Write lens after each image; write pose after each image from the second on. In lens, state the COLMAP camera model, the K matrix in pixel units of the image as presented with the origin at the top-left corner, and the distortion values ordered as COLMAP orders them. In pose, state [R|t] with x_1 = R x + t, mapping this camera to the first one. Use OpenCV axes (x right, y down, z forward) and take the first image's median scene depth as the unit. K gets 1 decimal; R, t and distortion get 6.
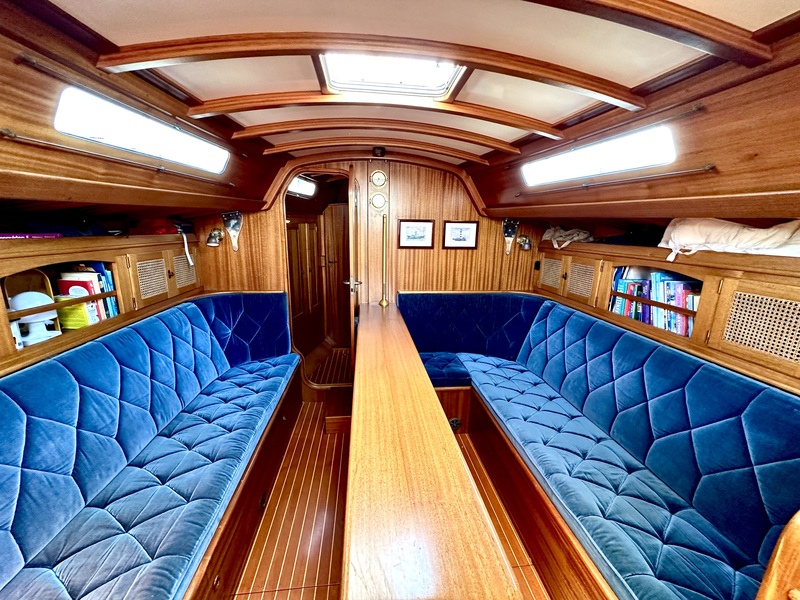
lens RADIAL K [[322.9, 0, 400.0], [0, 322.9, 300.0], [0, 0, 1]] dist [0.000486, 0.000126]
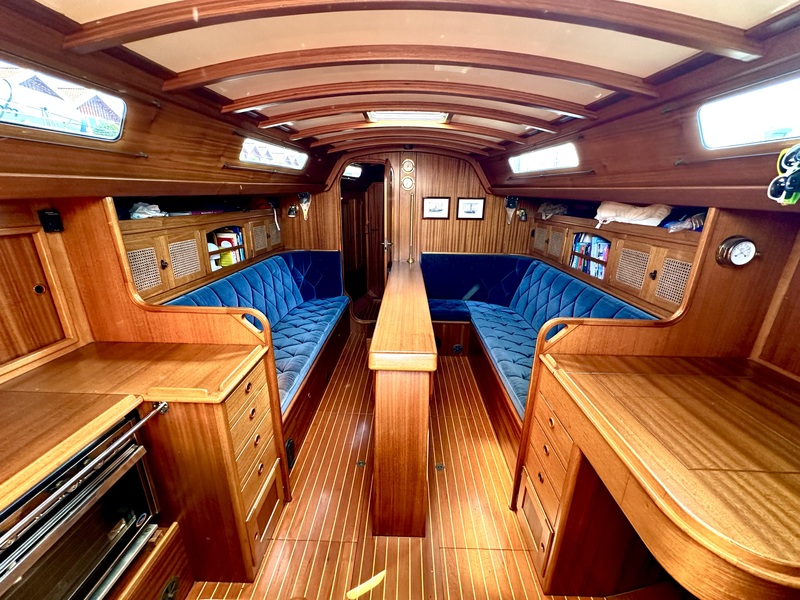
lens RADIAL K [[322.9, 0, 400.0], [0, 322.9, 300.0], [0, 0, 1]] dist [0.000486, 0.000126]
pose [[0.990972, 0.035746, -0.129214, 0.096578], [-0.024200, 0.995662, 0.089846, 0.059242], [0.131865, -0.085908, 0.987538, -0.383007]]
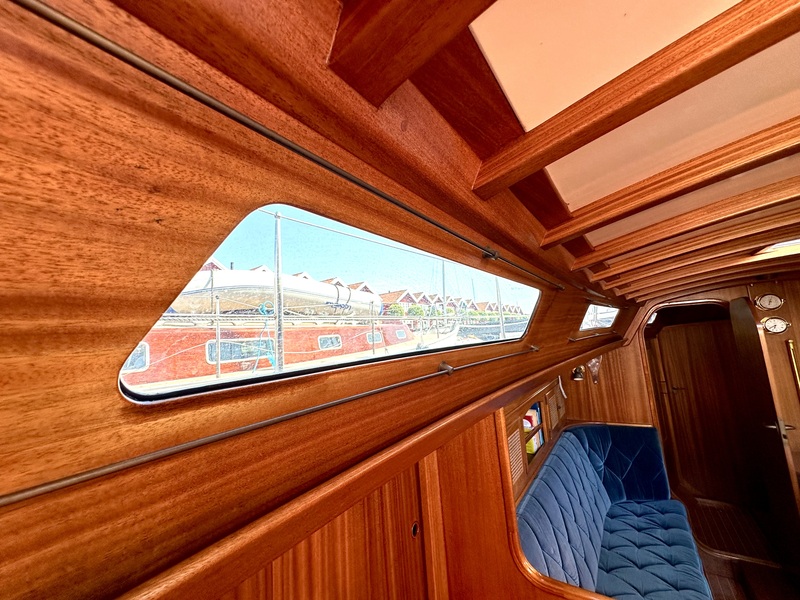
lens RADIAL K [[322.9, 0, 400.0], [0, 322.9, 300.0], [0, 0, 1]] dist [0.000486, 0.000126]
pose [[0.750379, -0.163418, -0.640489, -0.266970], [-0.056833, 0.949419, -0.308825, -0.046134], [0.658560, 0.268137, 0.703137, -0.313461]]
